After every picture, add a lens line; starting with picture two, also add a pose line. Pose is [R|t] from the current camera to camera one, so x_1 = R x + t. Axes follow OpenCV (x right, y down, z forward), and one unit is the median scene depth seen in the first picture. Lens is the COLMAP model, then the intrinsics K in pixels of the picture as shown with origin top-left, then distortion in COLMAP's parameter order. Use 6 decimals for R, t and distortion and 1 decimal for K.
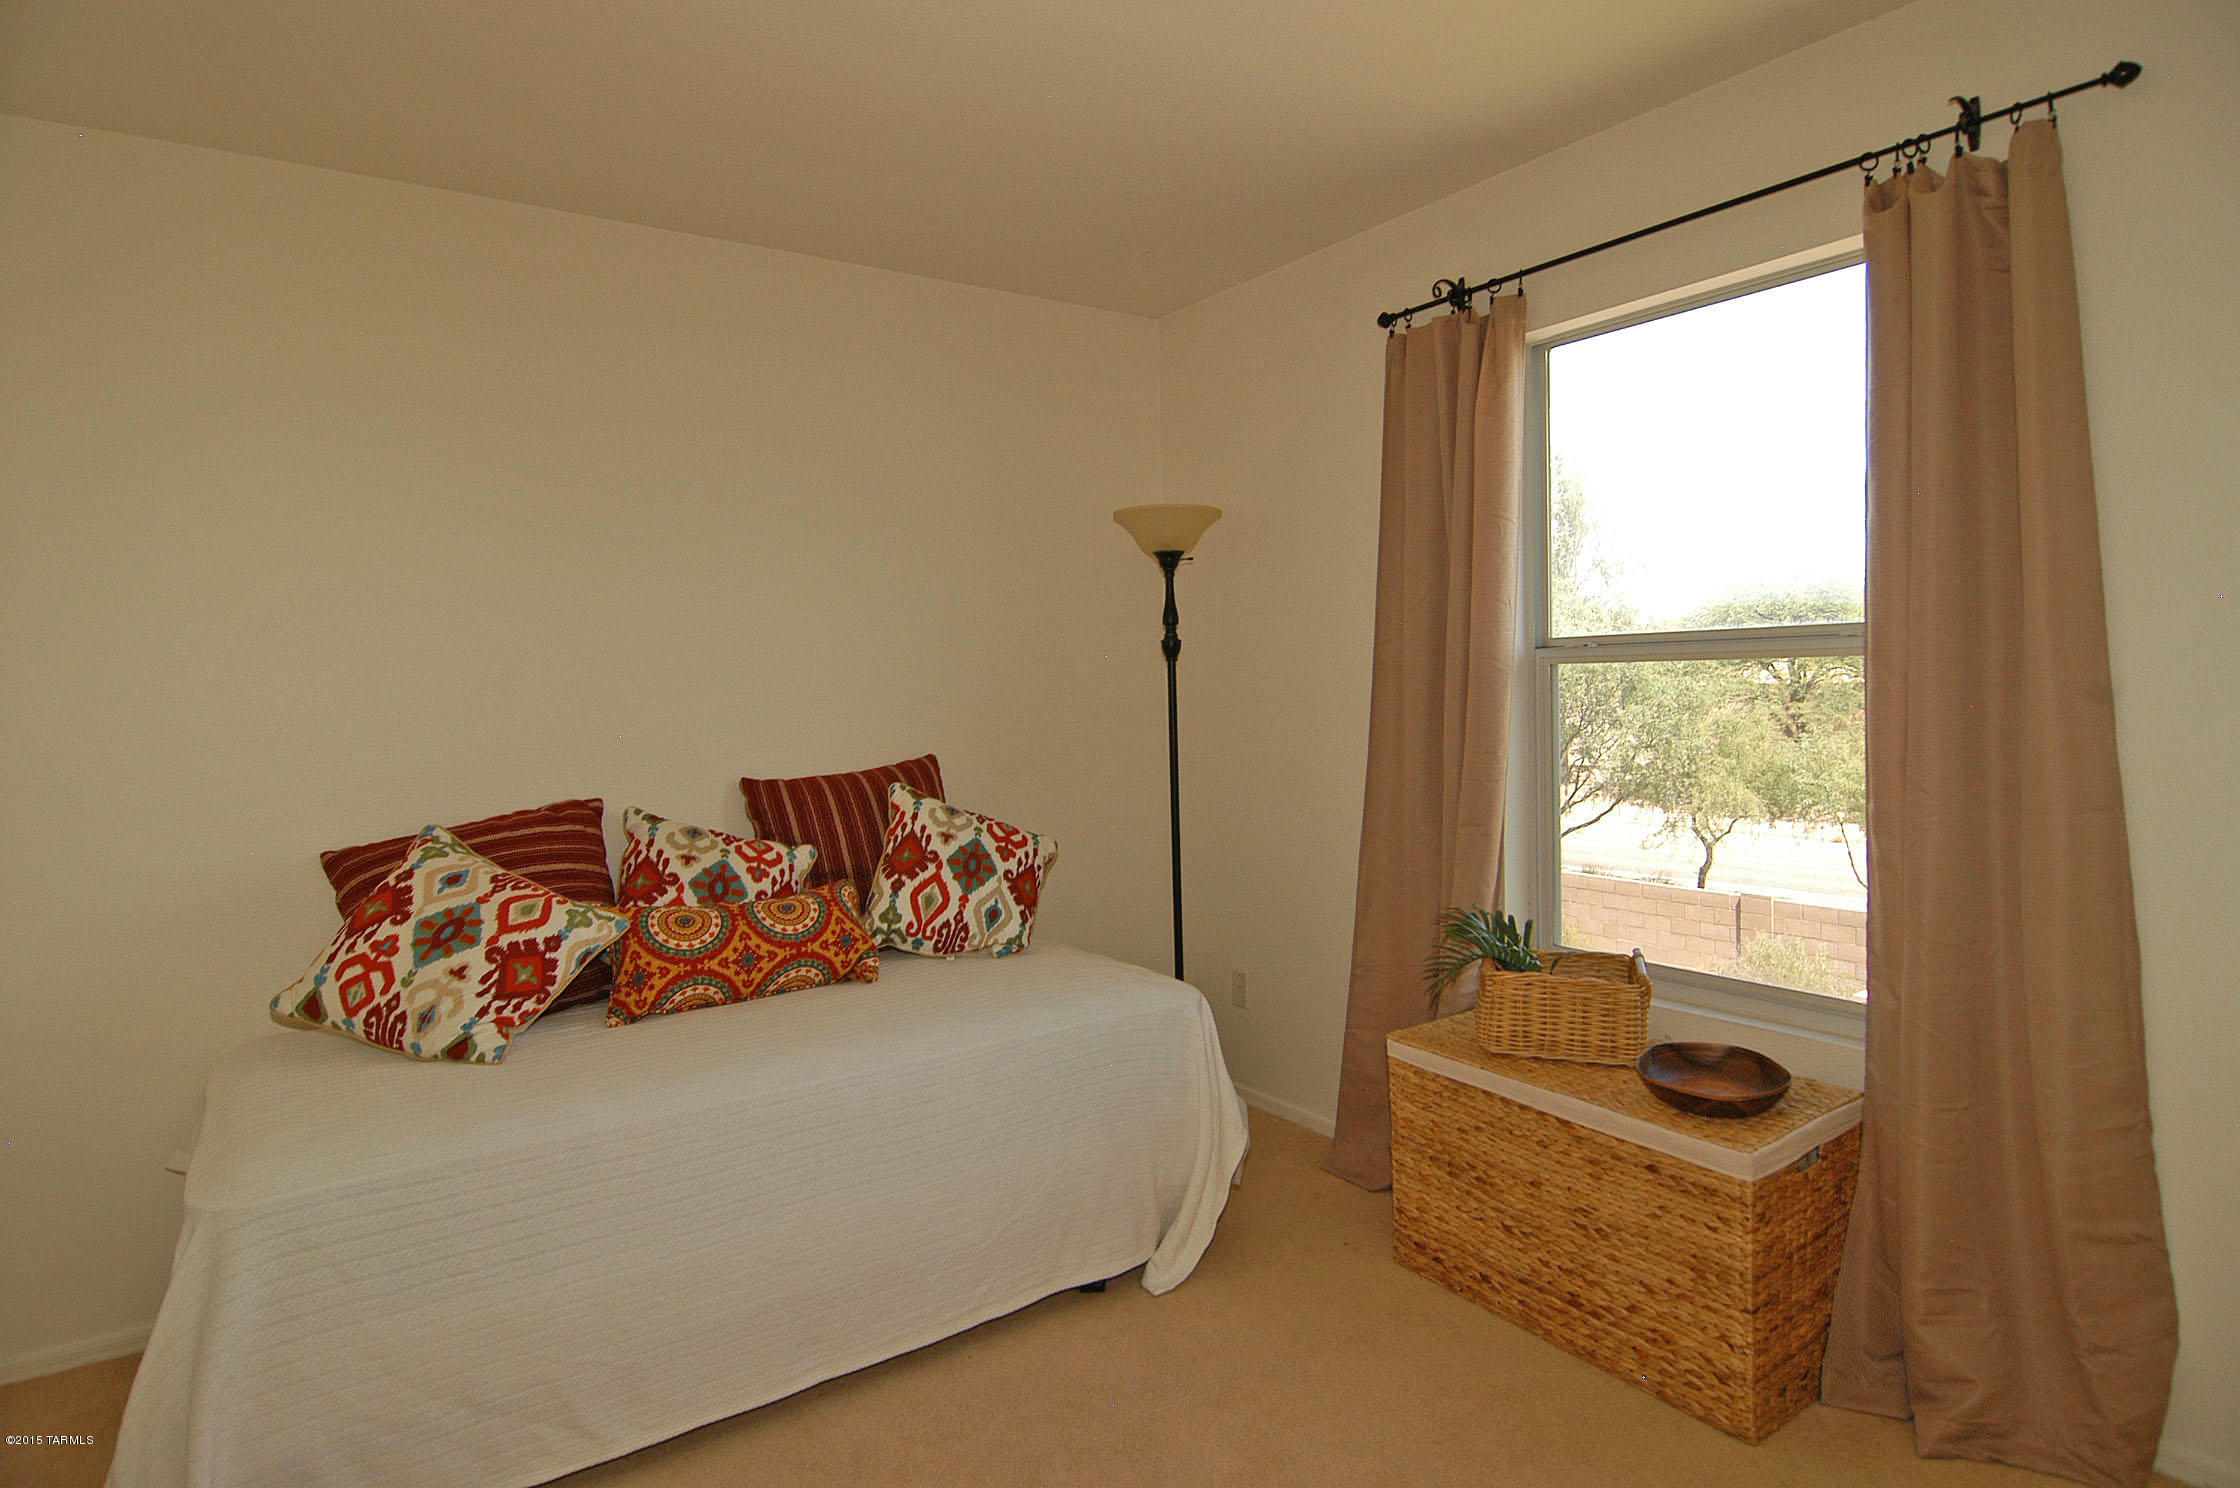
lens RADIAL K [[1209.1, 0, 1121.0], [0, 1209.1, 732.5], [0, 0, 1]] dist [-0.012548, -0.005942]
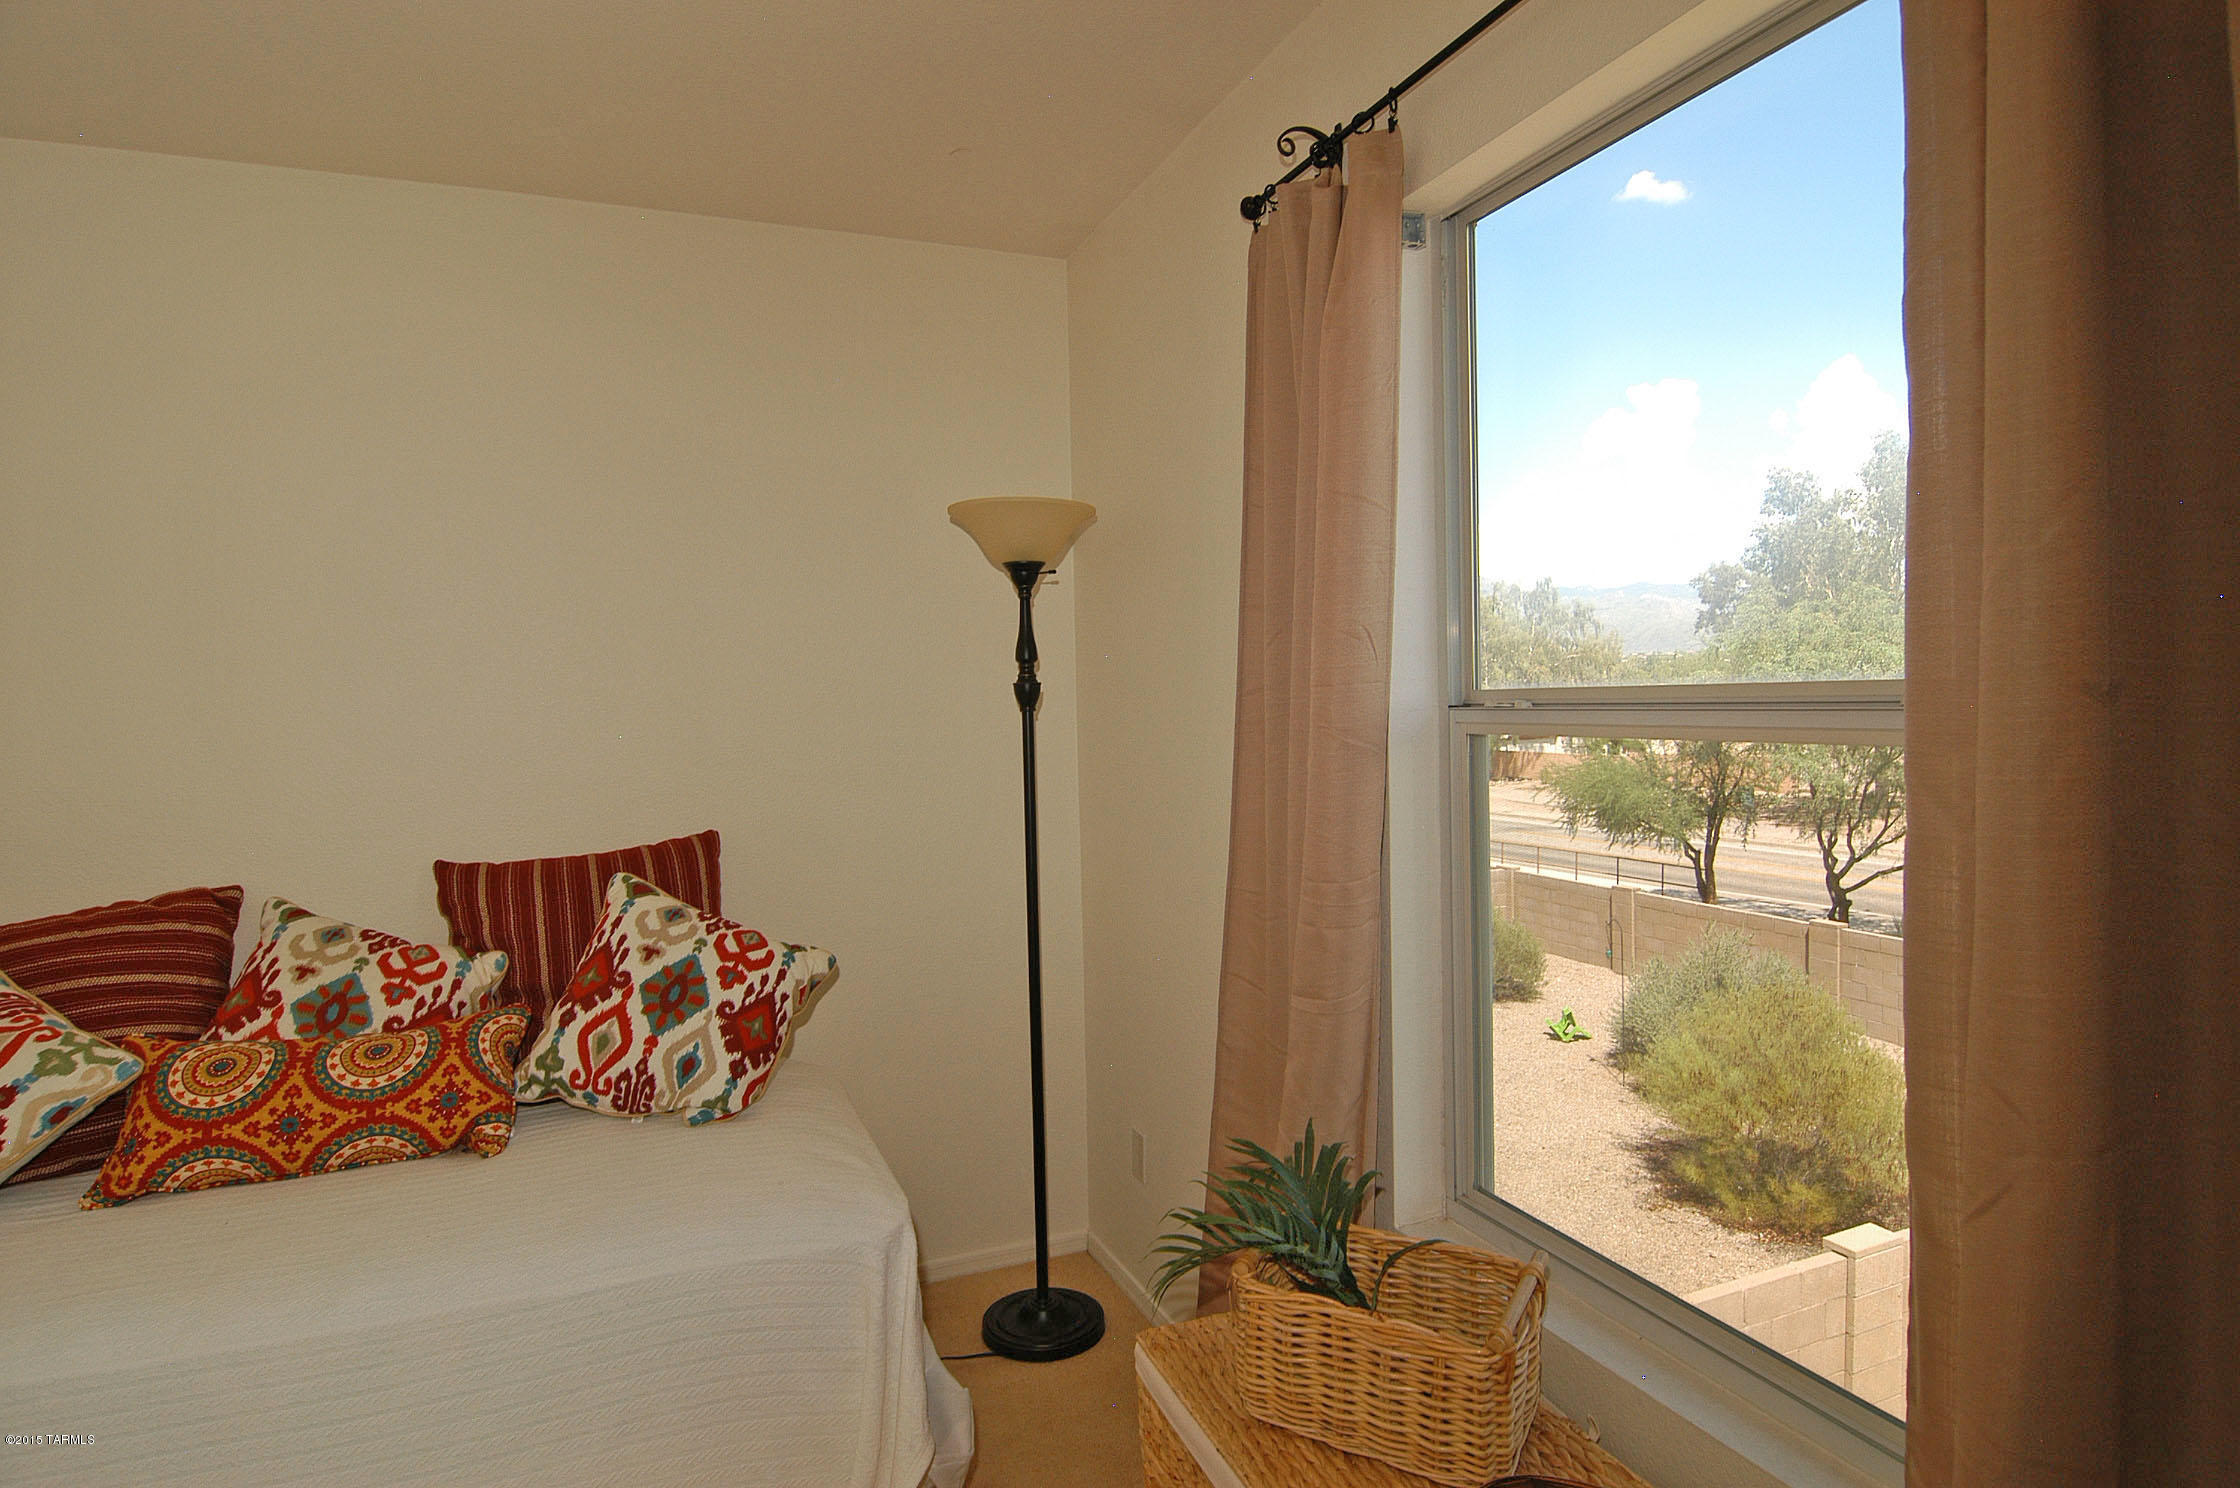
lens RADIAL K [[1209.1, 0, 1119.7], [0, 1209.1, 735.6], [0, 0, 1]] dist [-0.012548, -0.005942]
pose [[0.974418, 0.013065, -0.224364, 0.311386], [-0.014746, 0.999874, -0.005819, -0.048406], [0.224260, 0.008978, 0.974488, 0.351847]]
